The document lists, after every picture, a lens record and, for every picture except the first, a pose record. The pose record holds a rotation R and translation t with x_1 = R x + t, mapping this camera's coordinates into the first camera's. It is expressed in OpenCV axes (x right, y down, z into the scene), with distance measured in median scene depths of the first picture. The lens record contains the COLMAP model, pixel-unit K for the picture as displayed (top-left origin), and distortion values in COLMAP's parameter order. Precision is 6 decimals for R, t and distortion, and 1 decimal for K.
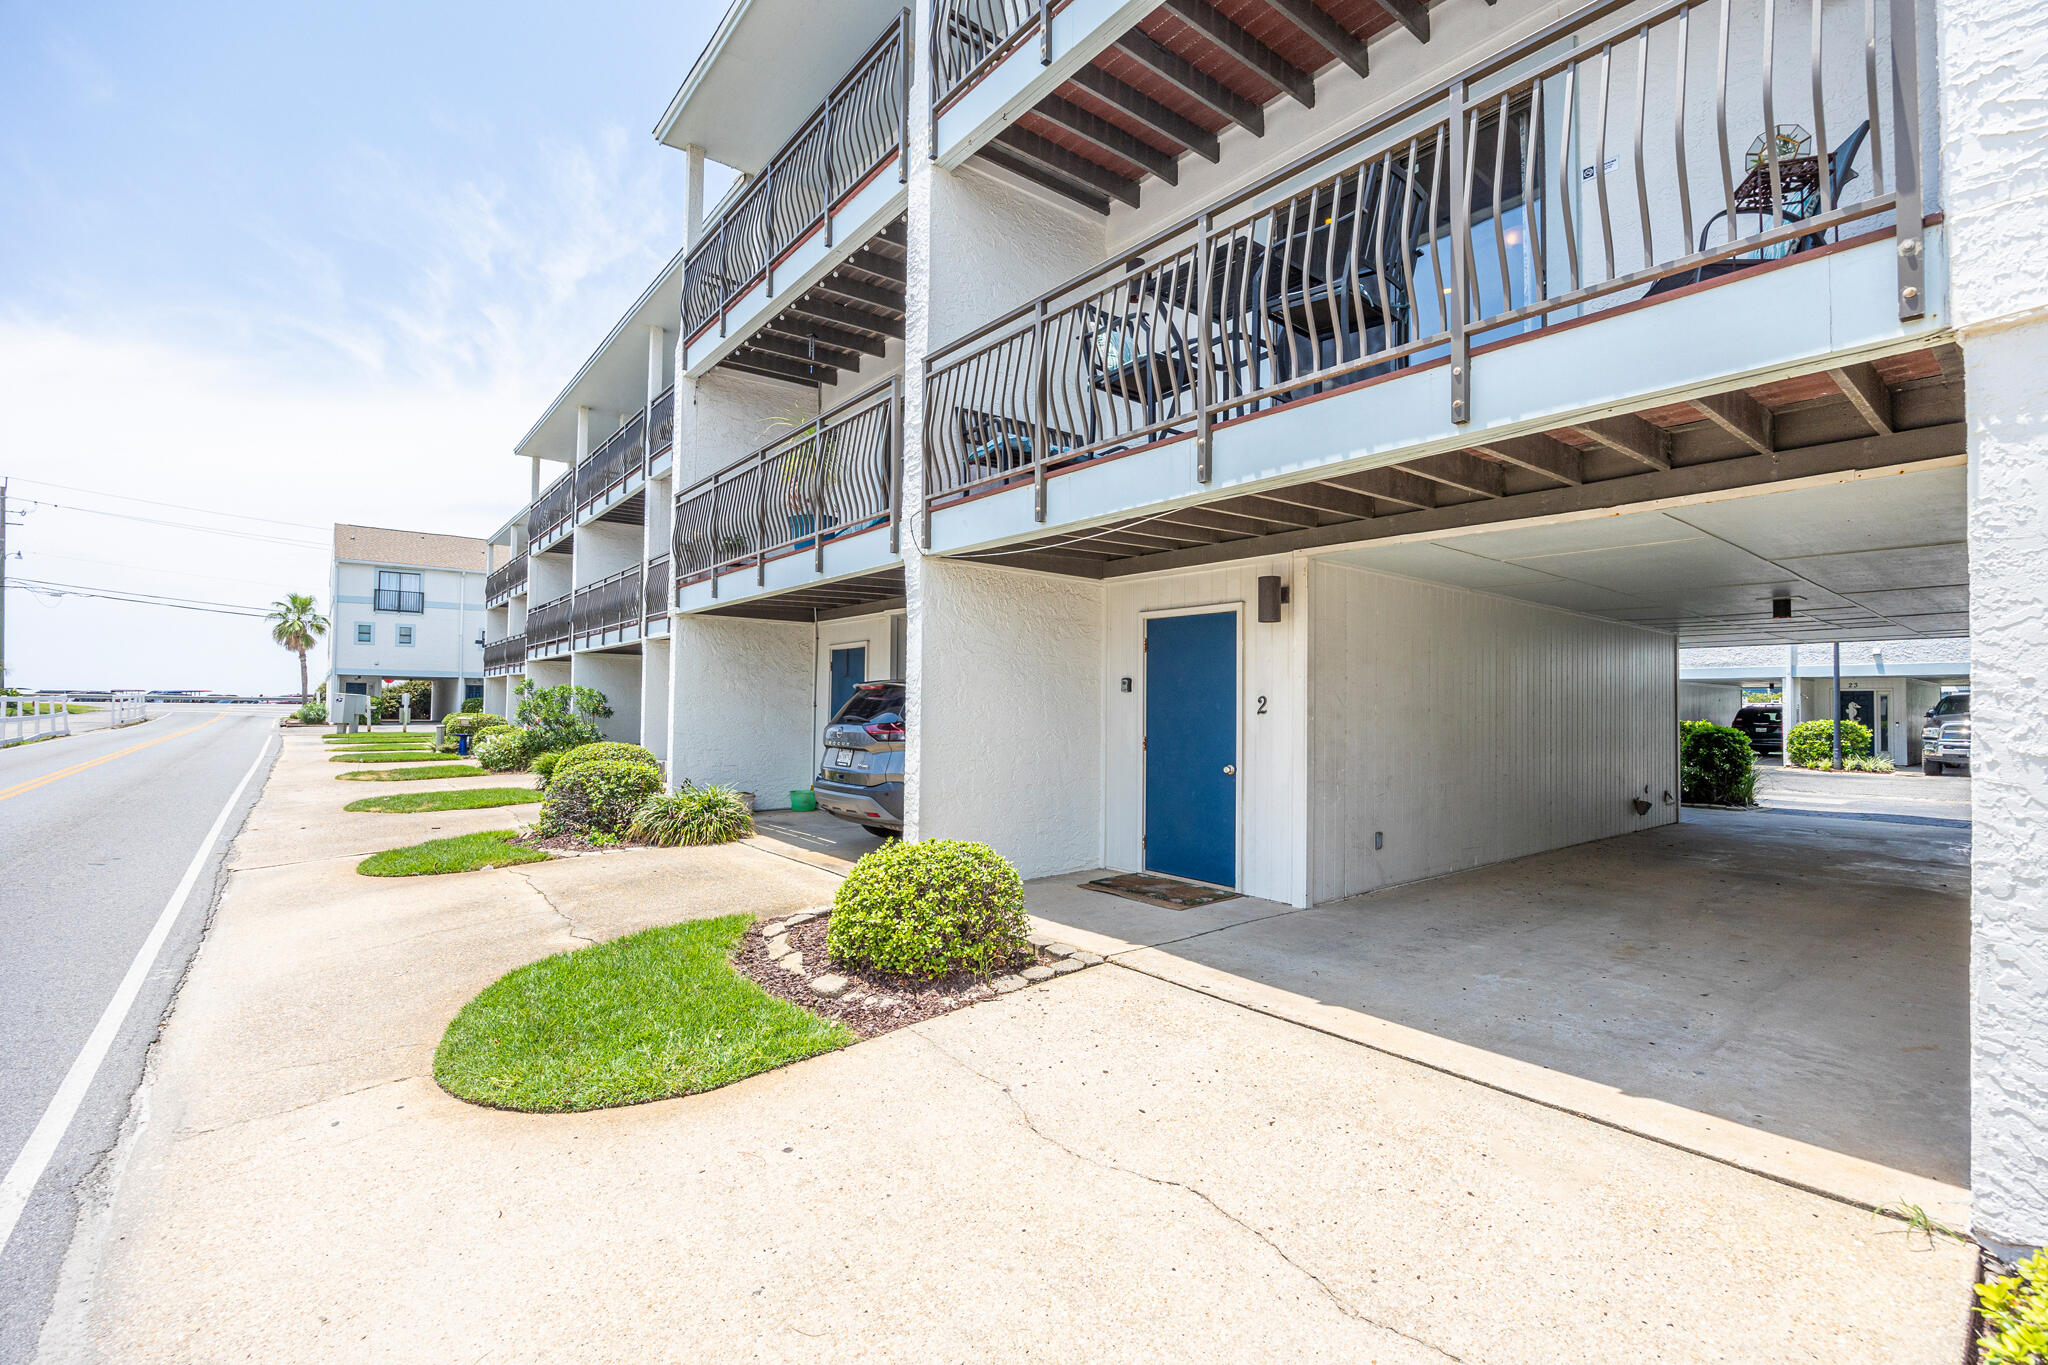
lens RADIAL K [[893.1, 0, 1015.5], [0, 893.1, 676.5], [0, 0, 1]] dist [-0.006770, 0.001677]
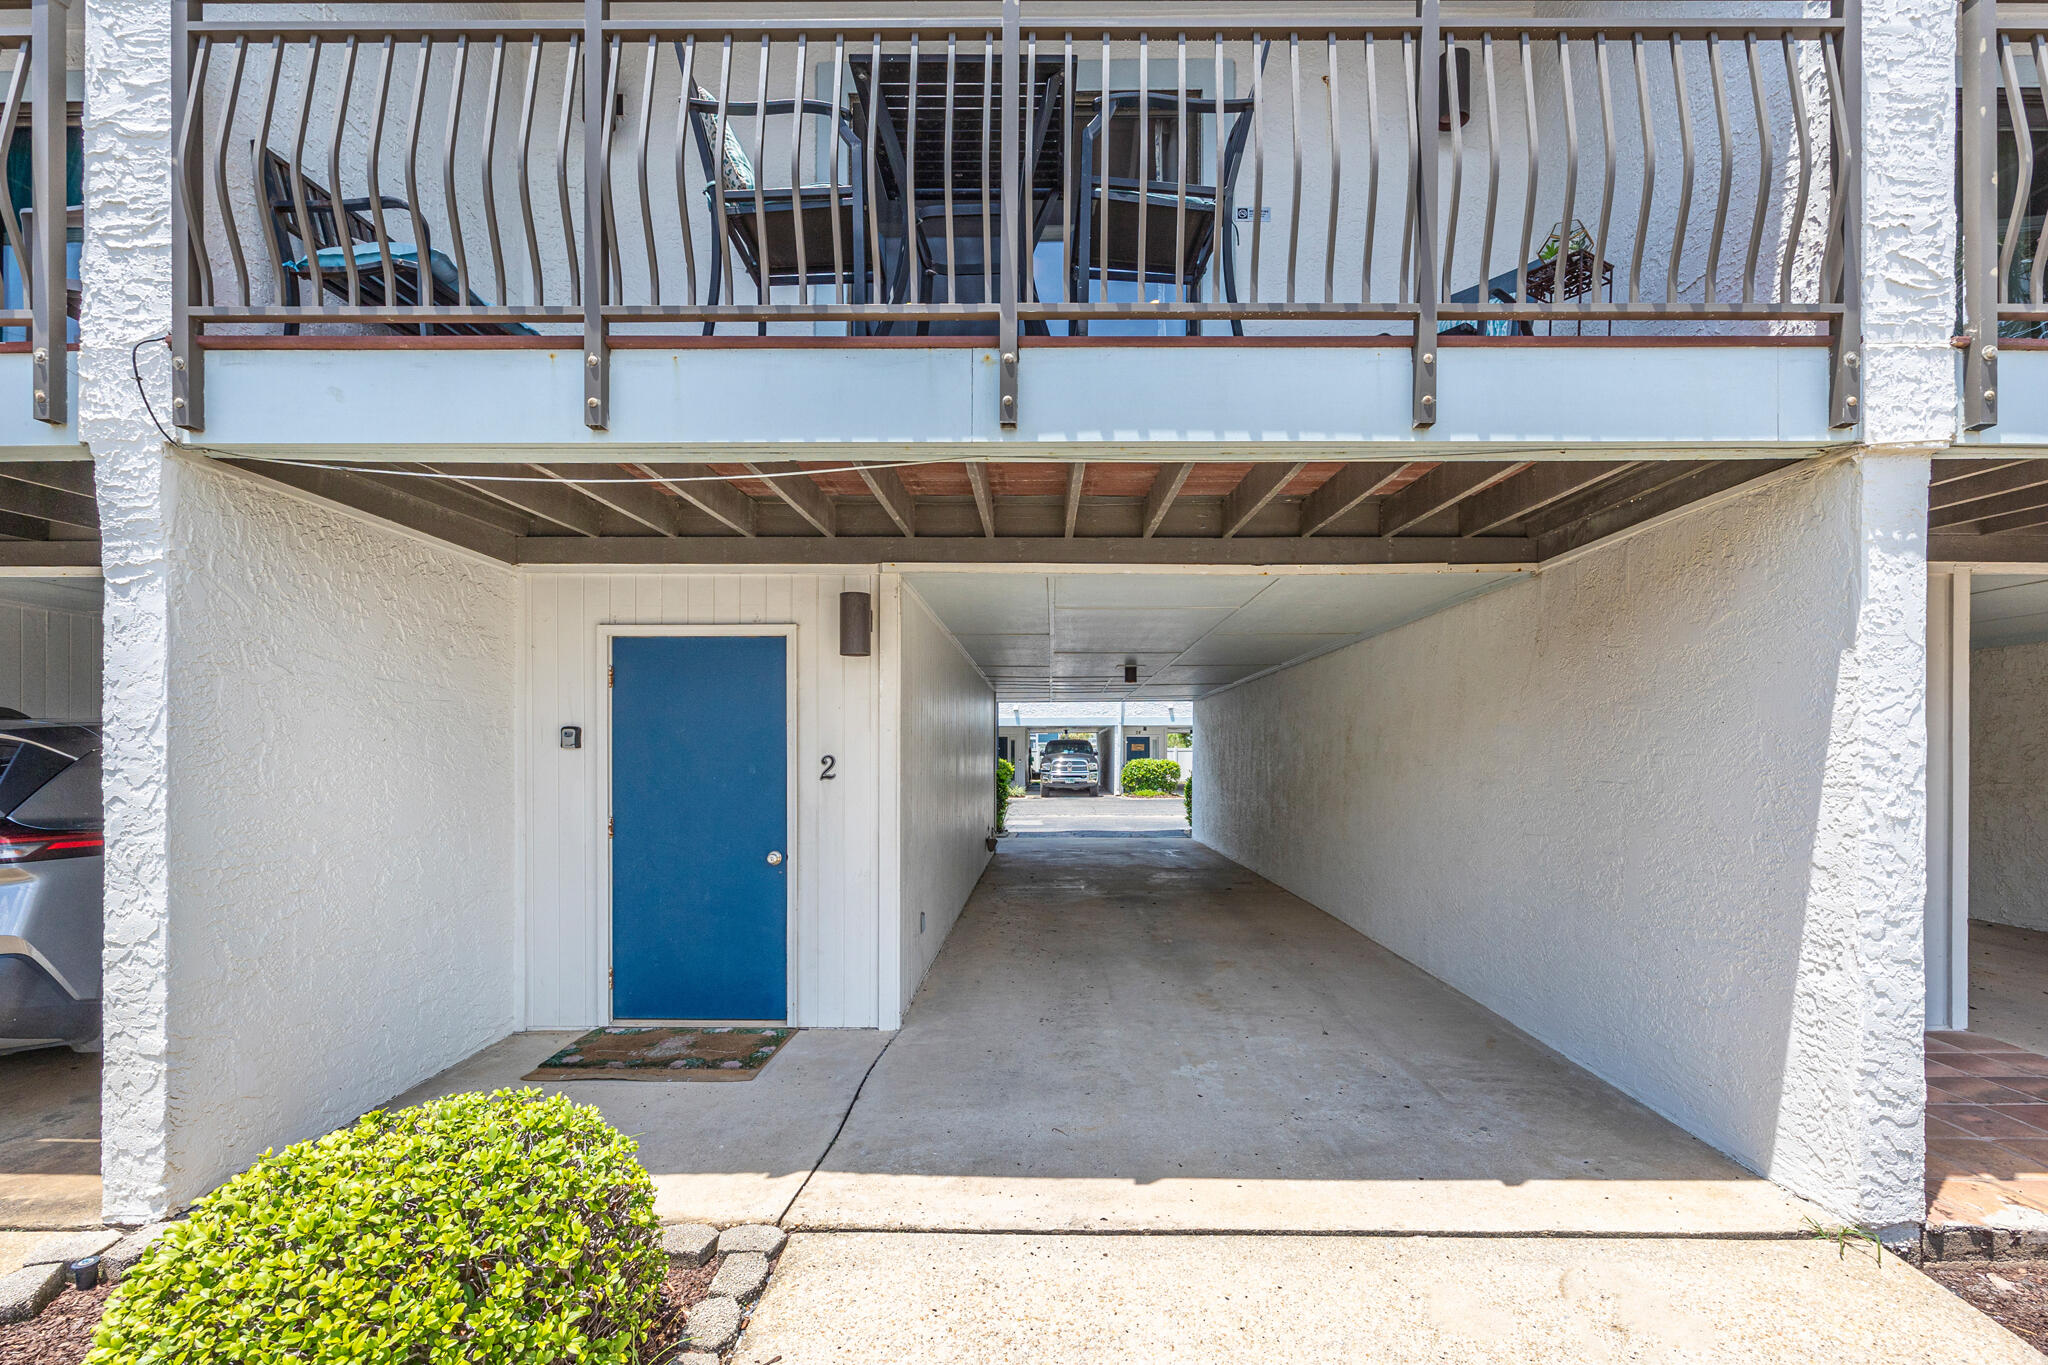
lens RADIAL K [[893.1, 0, 1102.1], [0, 893.1, 754.1], [0, 0, 1]] dist [-0.006770, 0.001677]
pose [[0.630211, -0.012014, 0.776331, -0.222322], [-0.017636, 0.999401, 0.029783, -0.007029], [-0.776224, -0.032461, 0.629622, 0.521887]]
